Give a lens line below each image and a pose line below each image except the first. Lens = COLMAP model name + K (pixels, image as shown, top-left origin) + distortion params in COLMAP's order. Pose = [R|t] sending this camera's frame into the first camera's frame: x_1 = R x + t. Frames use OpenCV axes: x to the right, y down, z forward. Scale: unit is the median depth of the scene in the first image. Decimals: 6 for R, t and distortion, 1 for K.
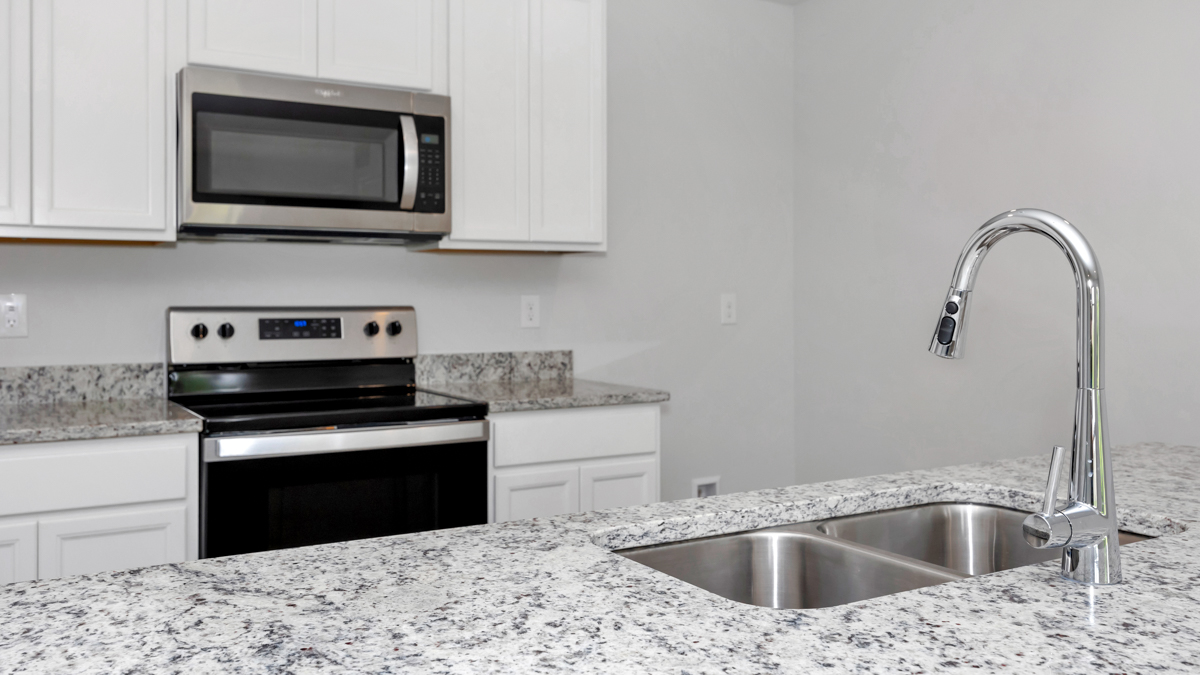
lens RADIAL K [[1010.8, 0, 575.2], [0, 1010.8, 294.9], [0, 0, 1]] dist [0.036265, 0.004861]
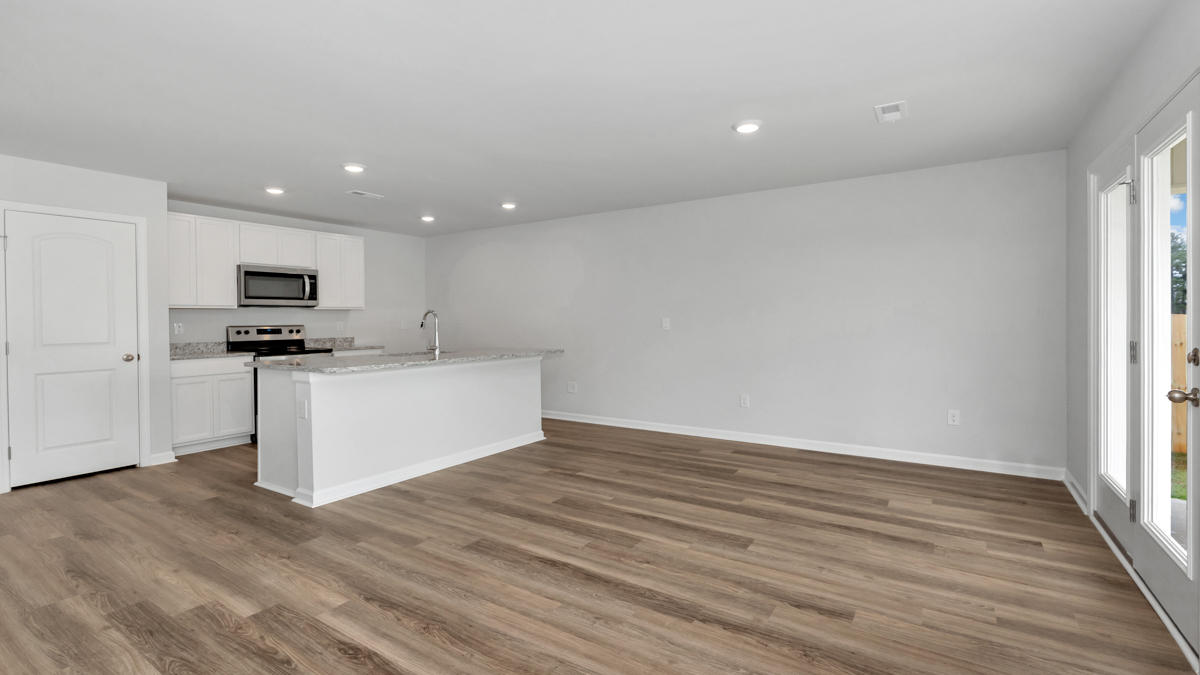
lens RADIAL K [[495.8, 0, 610.6], [0, 495.8, 329.1], [0, 0, 1]] dist [0.000826, -0.002164]
pose [[0.874068, -0.014858, 0.485577, -0.069985], [0.006476, 0.999800, 0.018937, -0.000383], [-0.485761, -0.013407, 0.873989, -1.161268]]
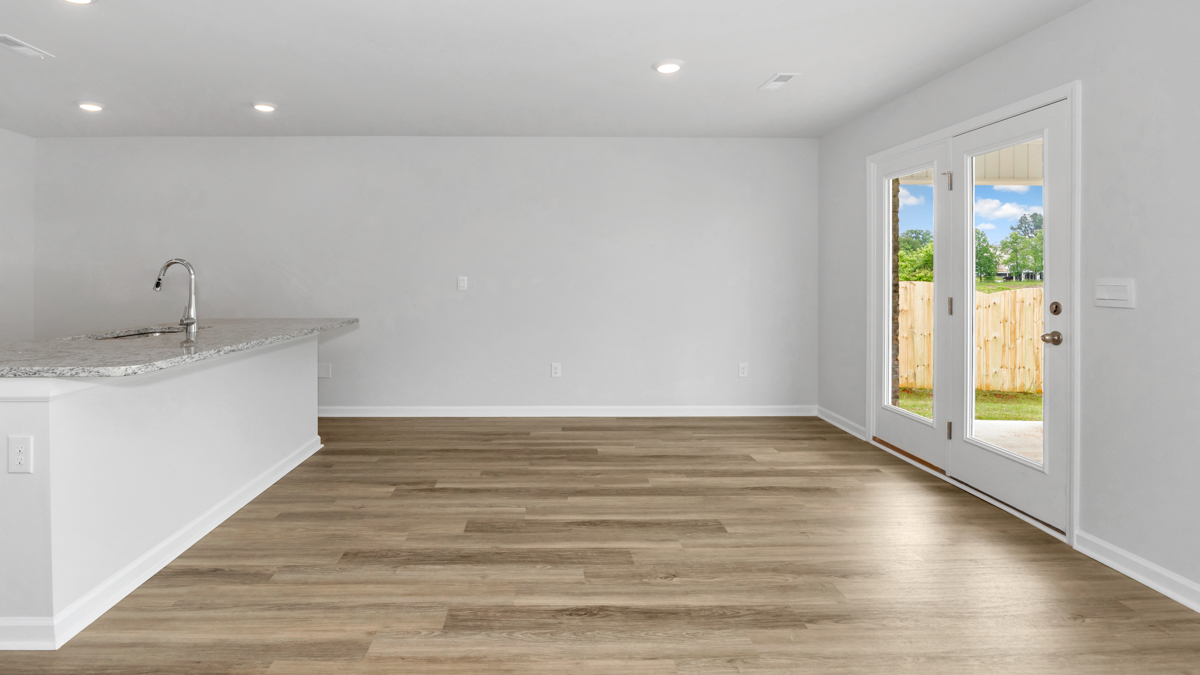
lens RADIAL K [[567.0, 0, 547.8], [0, 567.0, 271.9], [0, 0, 1]] dist [-0.013659, 0.002931]
pose [[0.486617, 0.008525, 0.873574, -0.386736], [-0.001207, 0.999958, -0.009086, -0.000697], [-0.873614, 0.003367, 0.486607, -0.682935]]
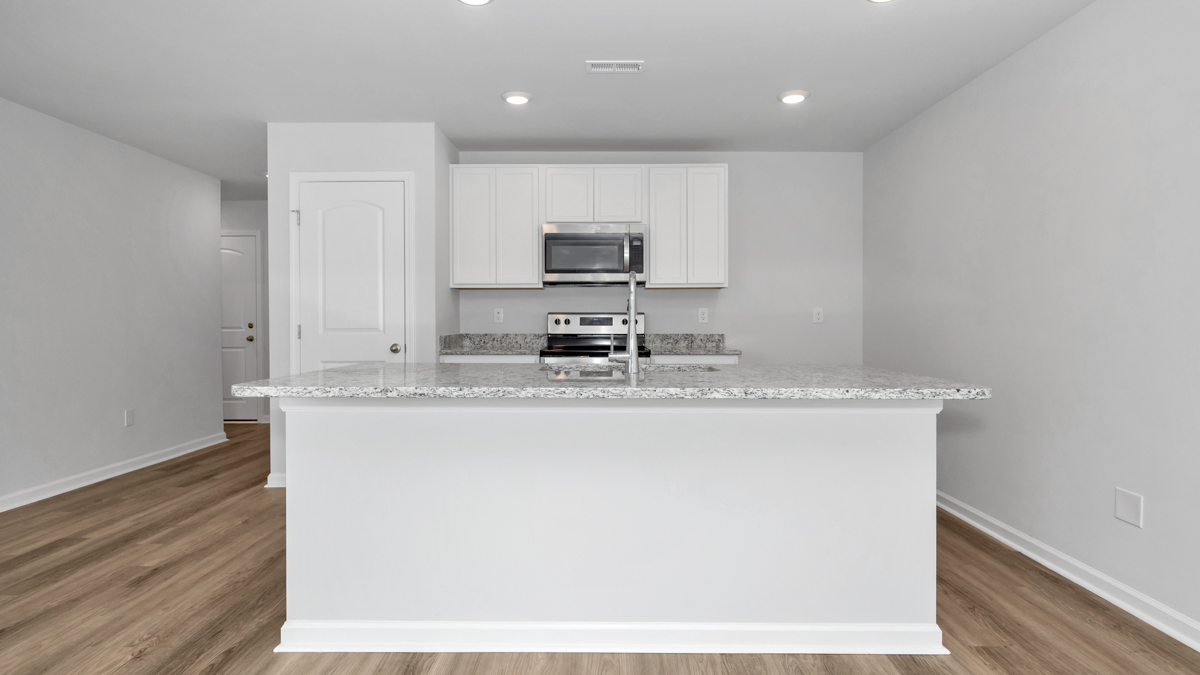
lens RADIAL K [[629.0, 0, 607.1], [0, 629.0, 326.1], [0, 0, 1]] dist [-0.010576, -0.004855]
pose [[0.871458, 0.003961, -0.490455, 0.533176], [0.000731, 0.999956, 0.009375, 0.031463], [0.490470, -0.008528, 0.871416, -0.353150]]
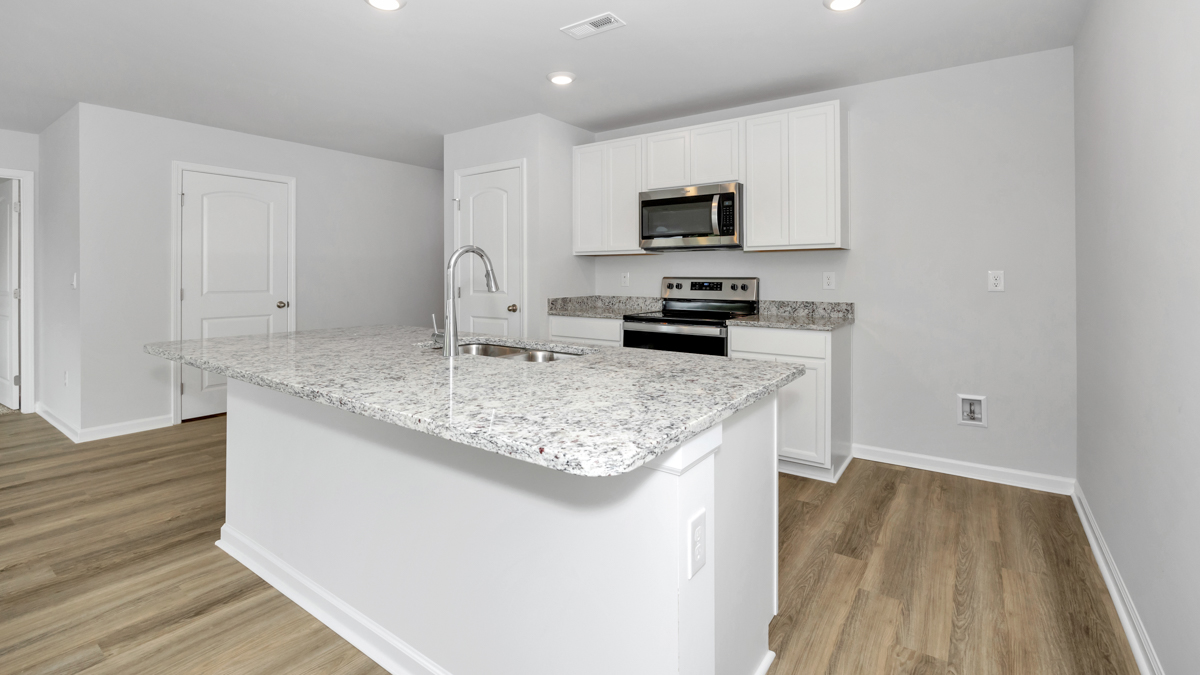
lens RADIAL K [[537.2, 0, 600.3], [0, 537.2, 274.9], [0, 0, 1]] dist [-0.007976, -0.000642]
pose [[0.417830, 0.002175, -0.908523, 0.815559], [0.002627, 0.999990, 0.003603, 0.001204], [0.908521, -0.003892, 0.417820, 0.243832]]
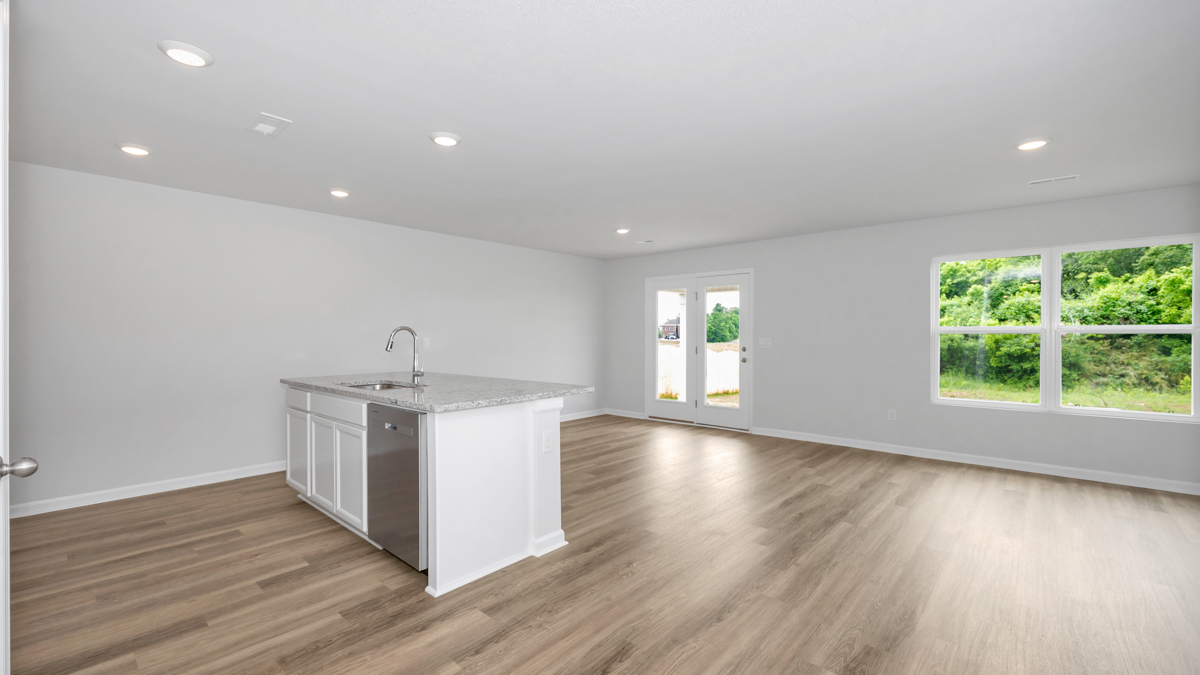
lens RADIAL K [[495.8, 0, 595.7], [0, 495.8, 337.8], [0, 0, 1]] dist [0.000826, -0.002164]
pose [[-0.305474, -0.003231, 0.952195, -1.052946], [0.000030, 0.999994, 0.003403, -0.008469], [-0.952201, 0.001068, -0.305472, 0.305743]]
